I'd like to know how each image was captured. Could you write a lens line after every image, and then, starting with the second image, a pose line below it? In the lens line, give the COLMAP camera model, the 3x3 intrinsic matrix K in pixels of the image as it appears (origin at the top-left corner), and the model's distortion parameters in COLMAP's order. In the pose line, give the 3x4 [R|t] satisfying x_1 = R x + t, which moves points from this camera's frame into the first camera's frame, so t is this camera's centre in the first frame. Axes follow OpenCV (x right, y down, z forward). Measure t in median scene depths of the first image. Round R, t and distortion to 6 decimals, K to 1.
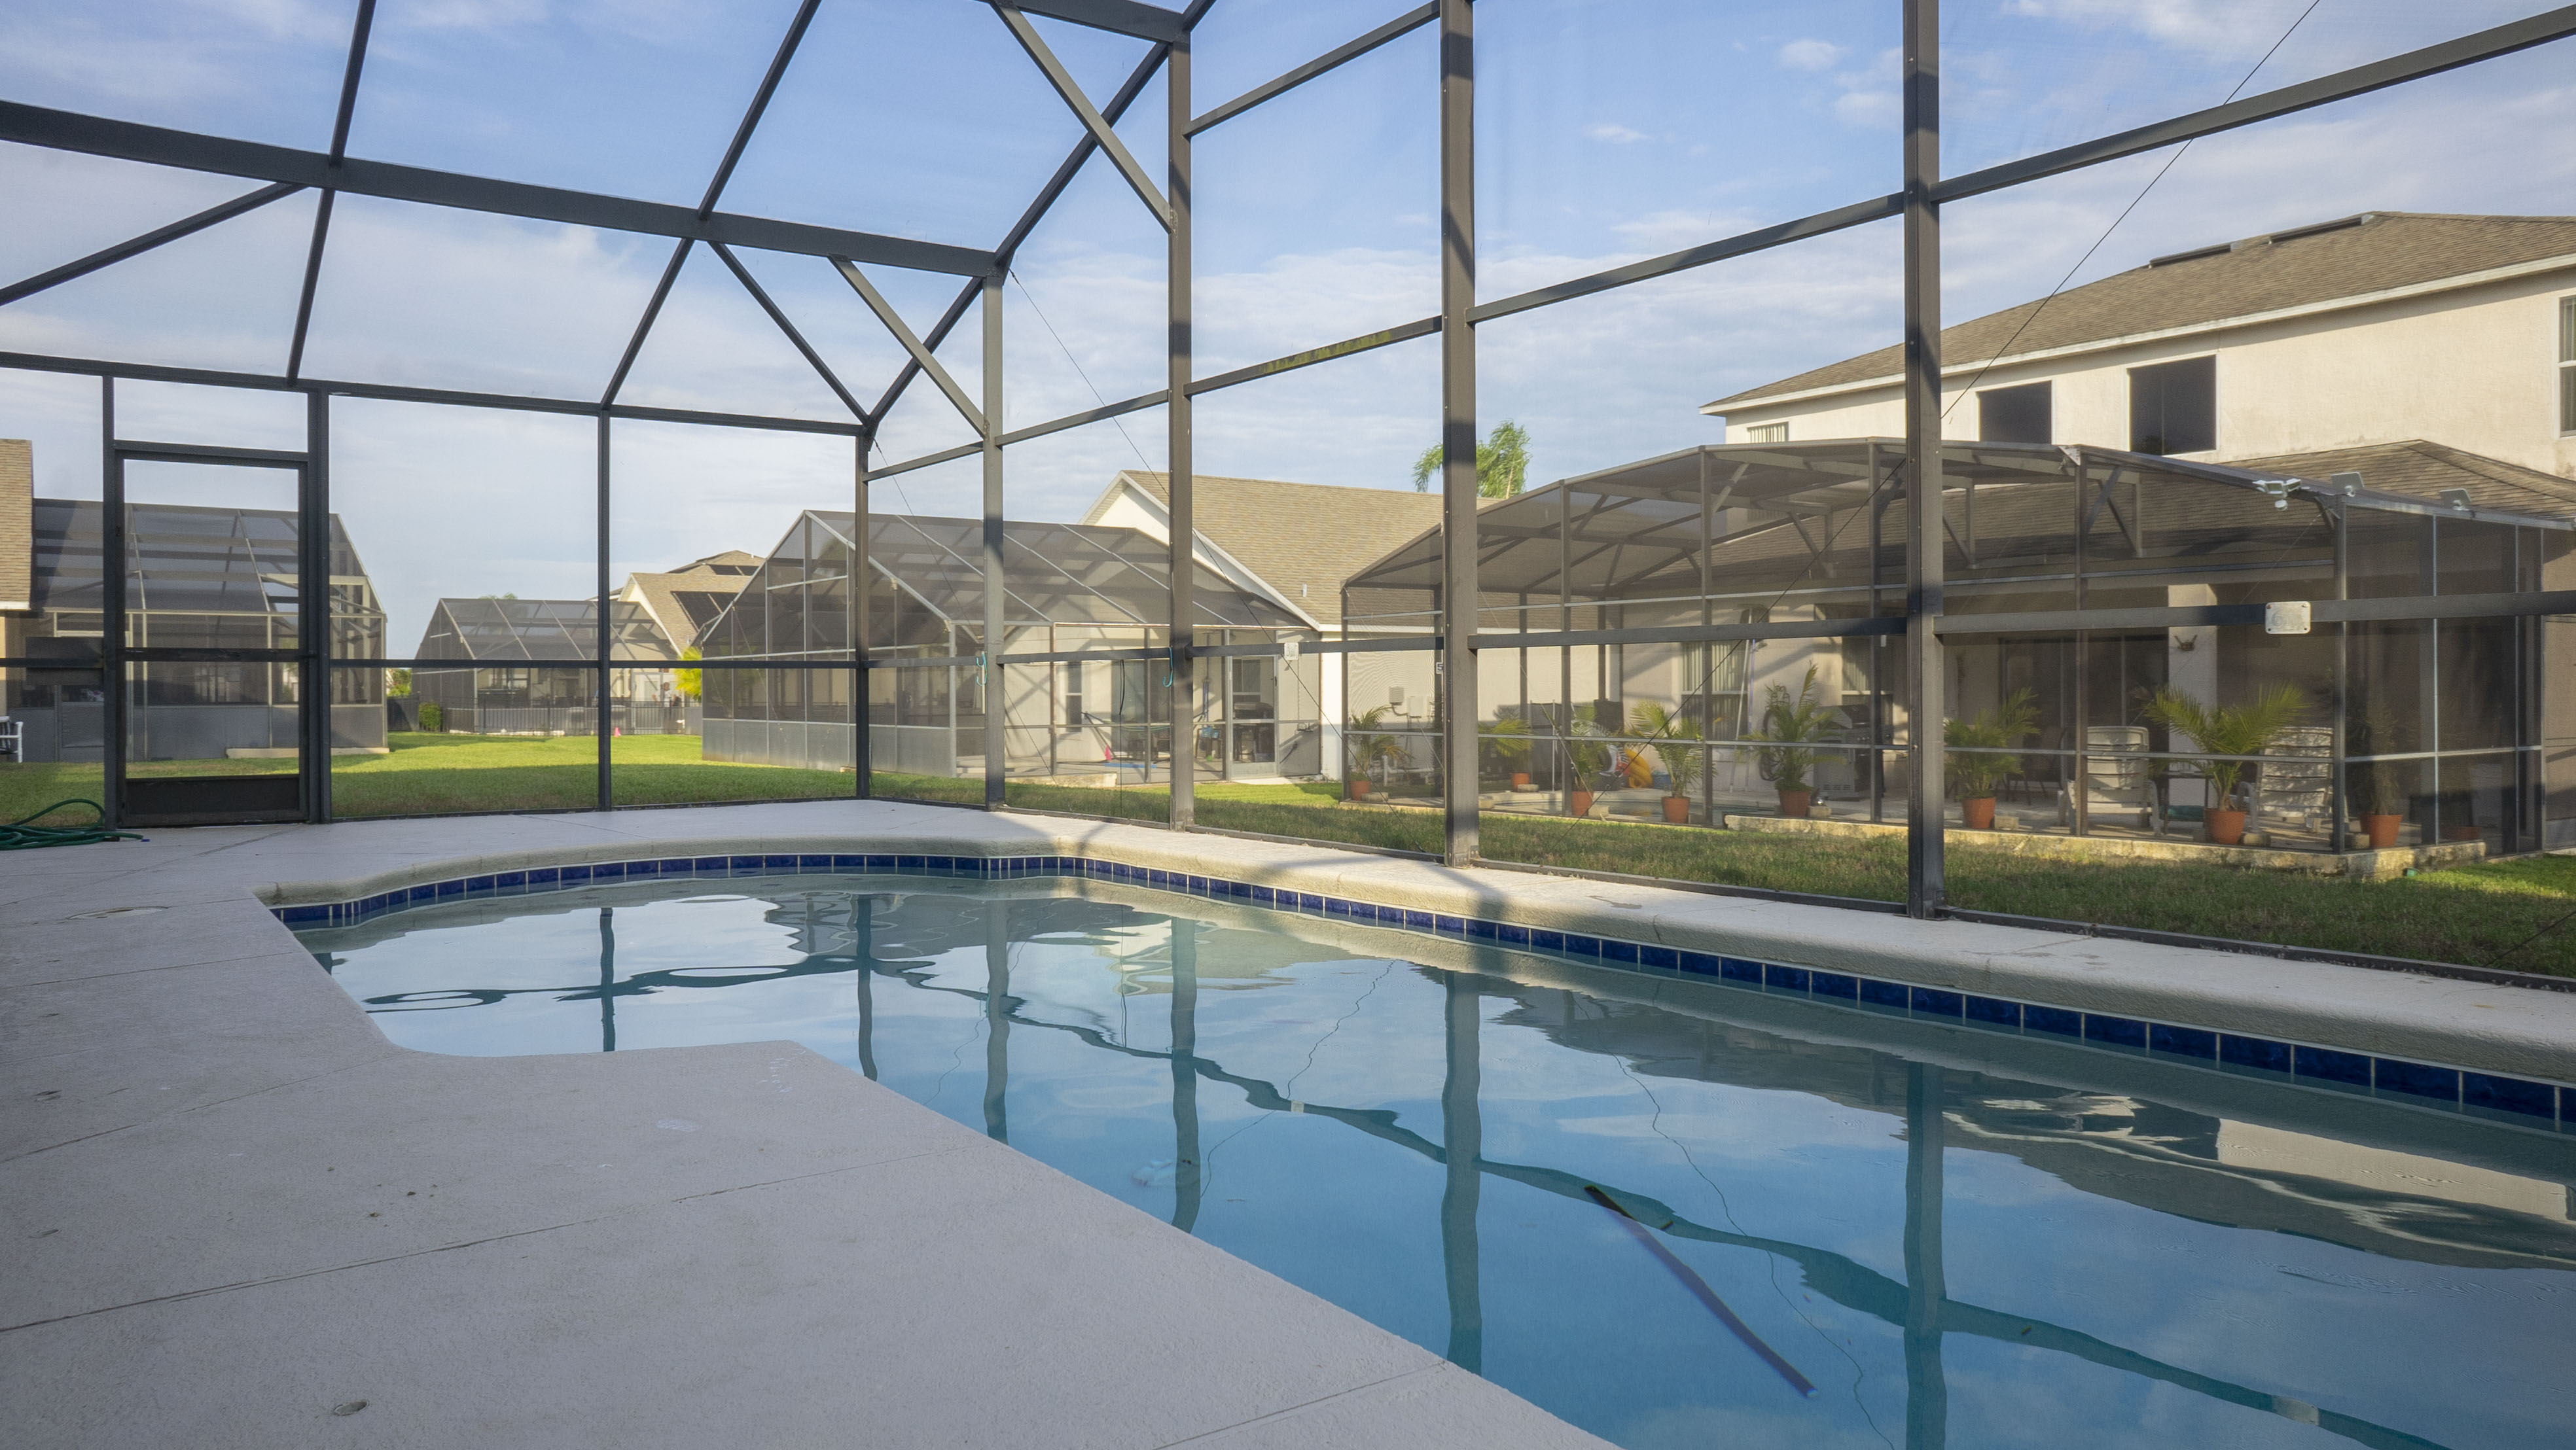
lens RADIAL K [[1740.4, 0, 1292.9], [0, 1740.4, 705.9], [0, 0, 1]] dist [-0.034392, 0.023119]
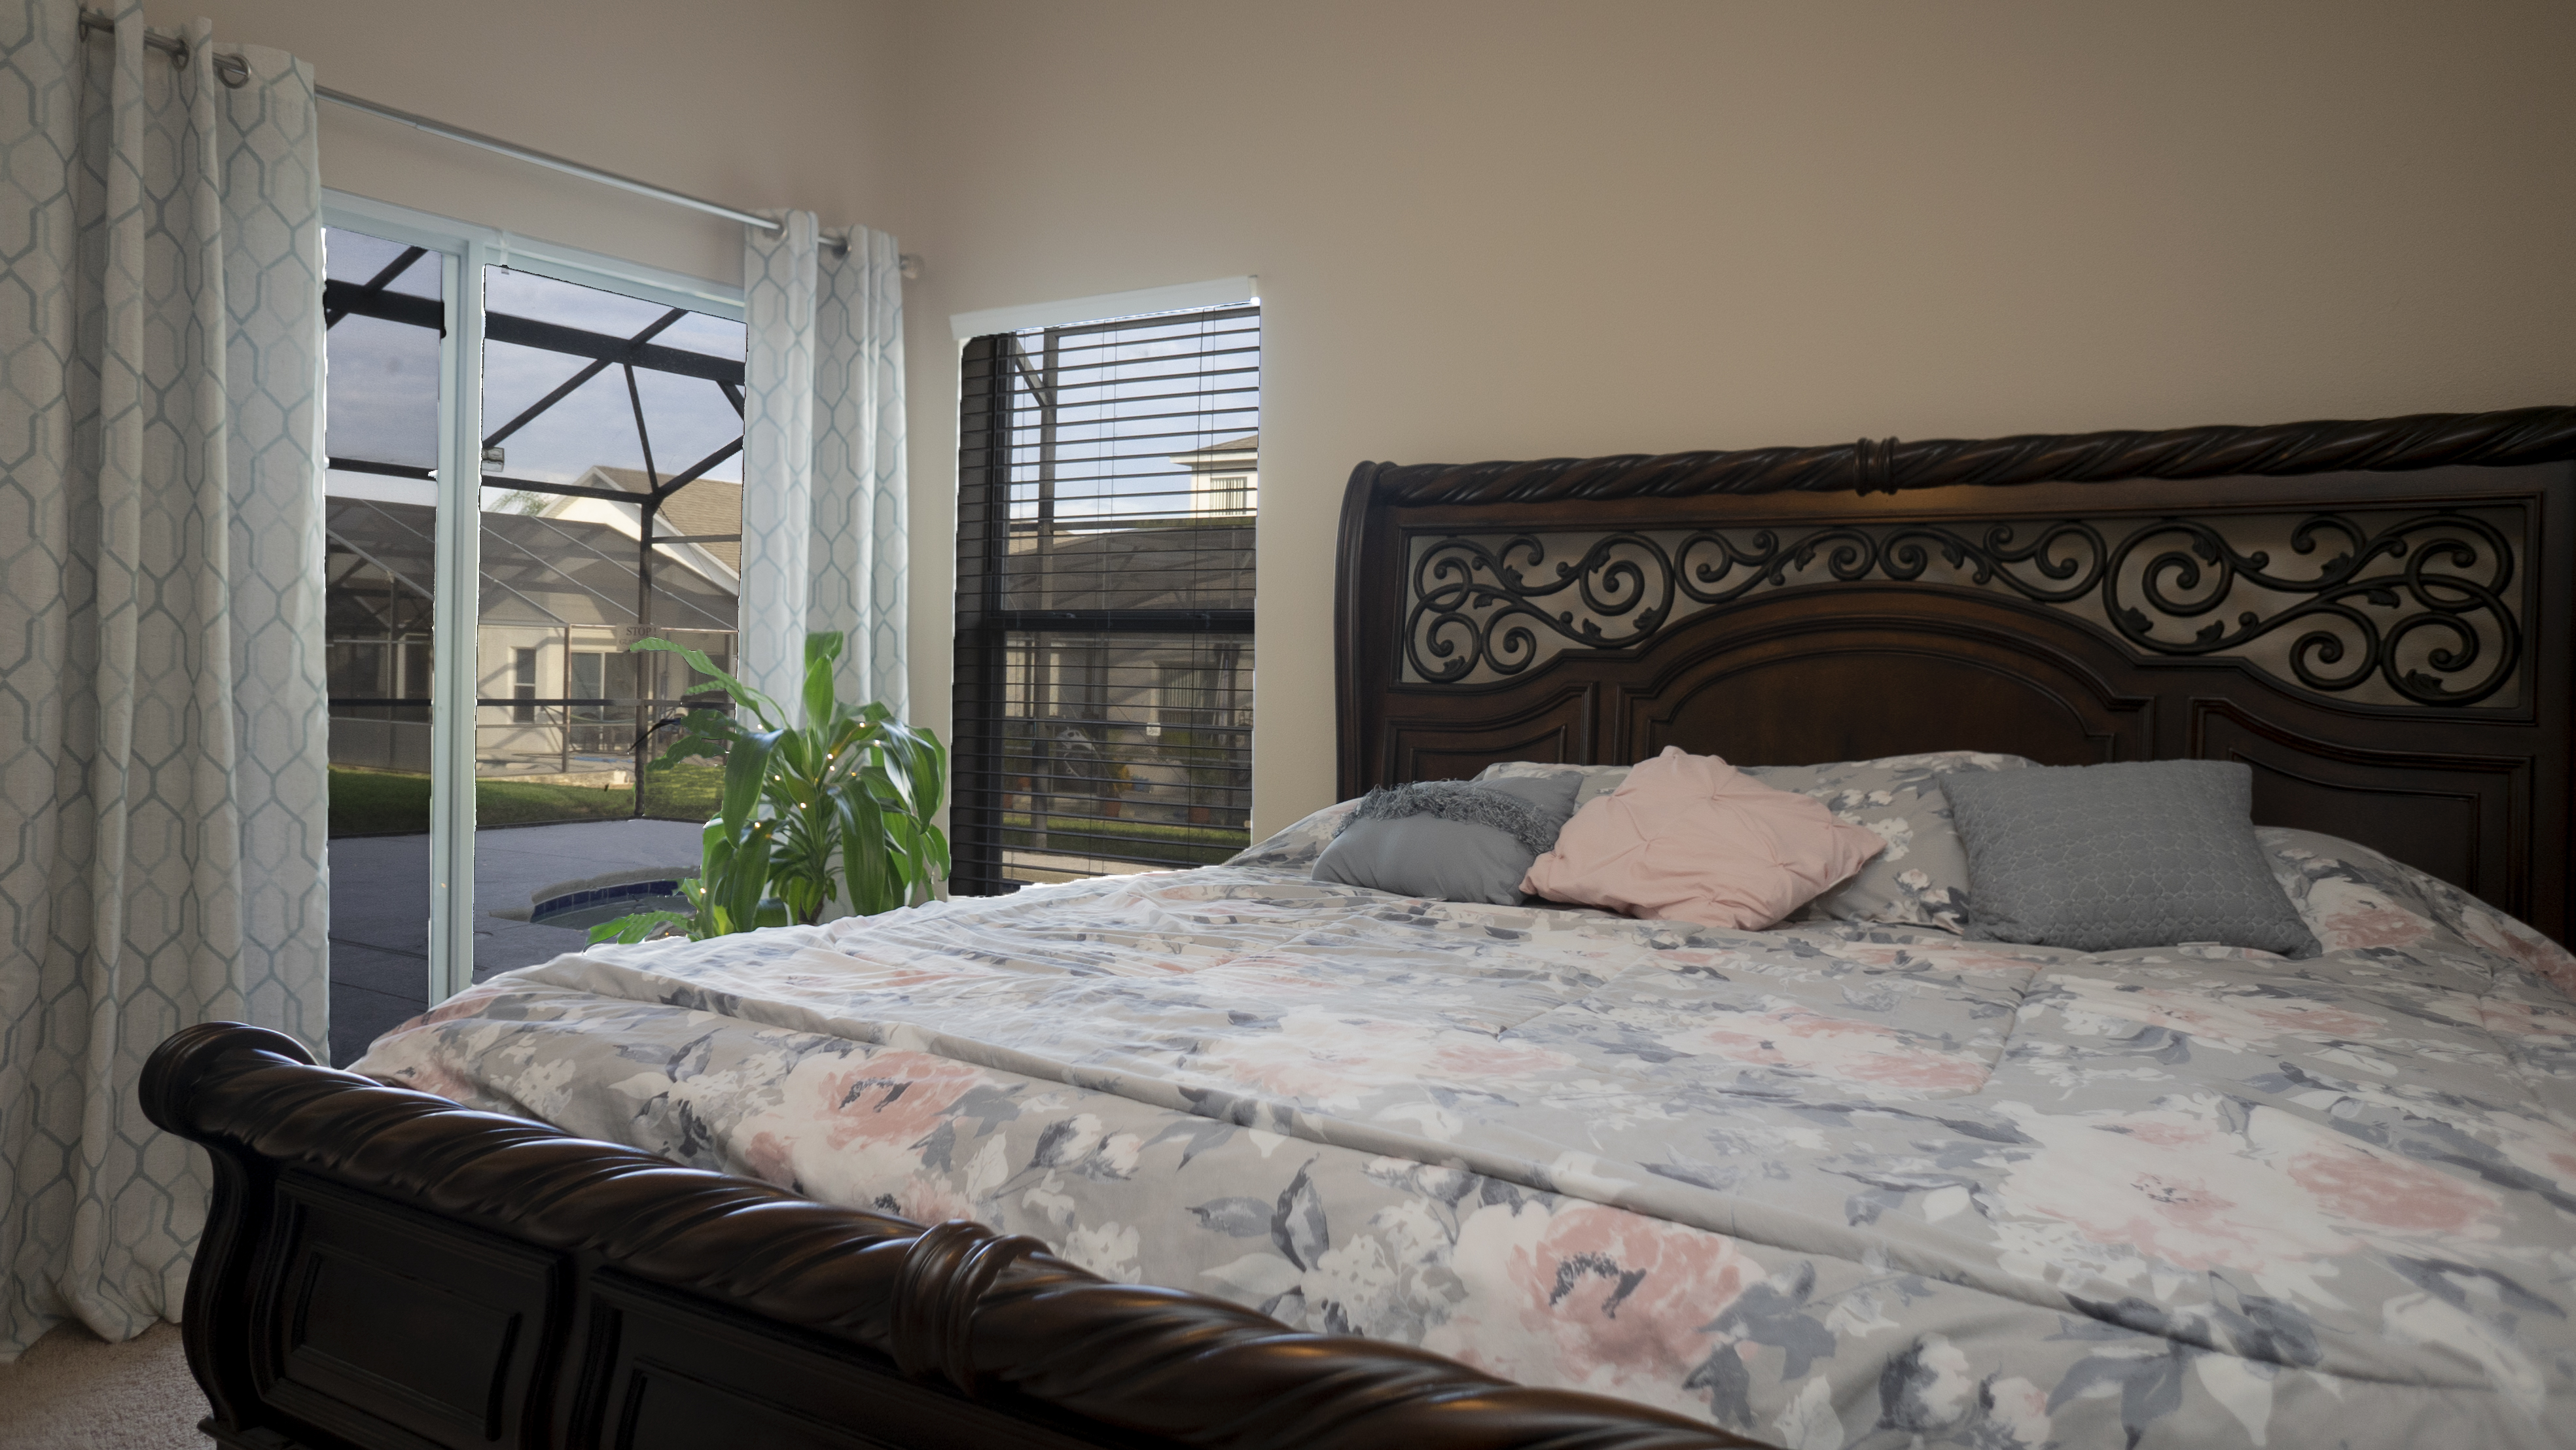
lens RADIAL K [[1740.4, 0, 1281.9], [0, 1740.4, 735.3], [0, 0, 1]] dist [-0.034392, 0.023119]
pose [[0.929239, 0.018610, 0.369010, -0.151577], [-0.029040, 0.999320, 0.022732, -0.022552], [-0.368336, -0.031840, 0.929147, -0.125858]]
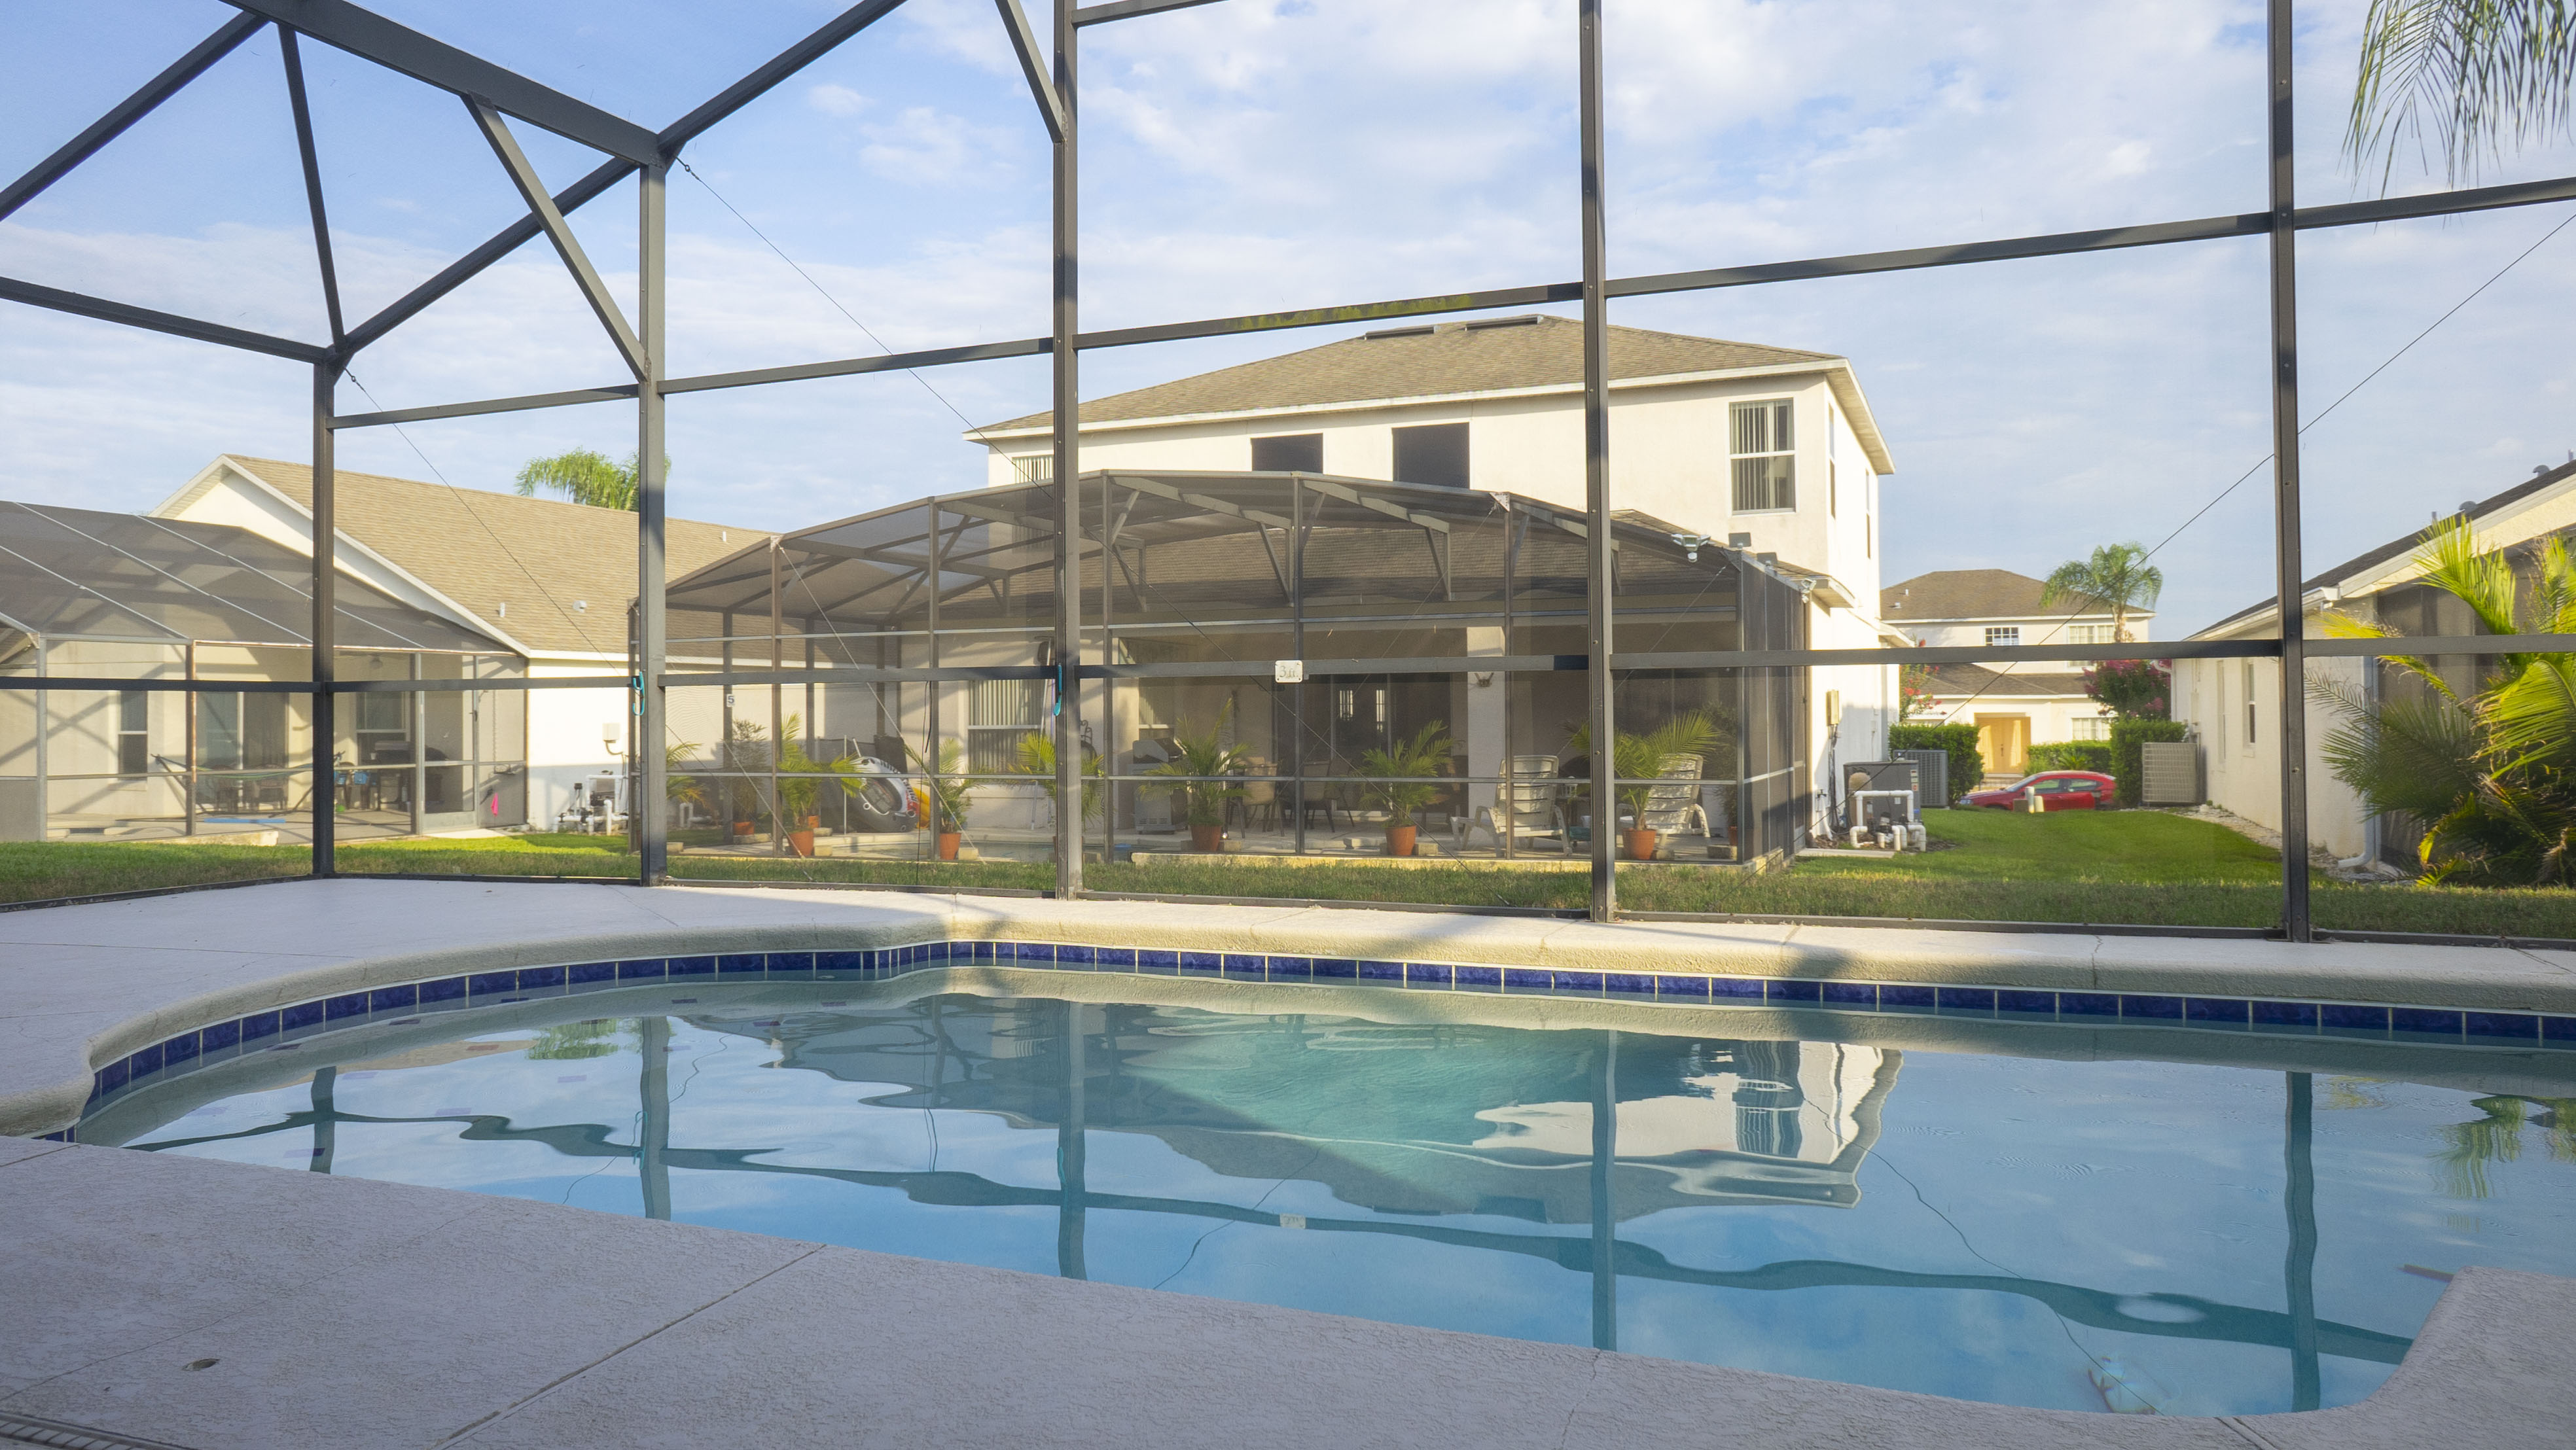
lens RADIAL K [[1740.4, 0, 1279.5], [0, 1740.4, 715.2], [0, 0, 1]] dist [-0.034392, 0.023119]
pose [[0.853312, 0.000181, 0.521401, -0.153571], [0.008161, 0.999873, -0.013702, 0.000202], [-0.521338, 0.015947, 0.853202, 0.108234]]
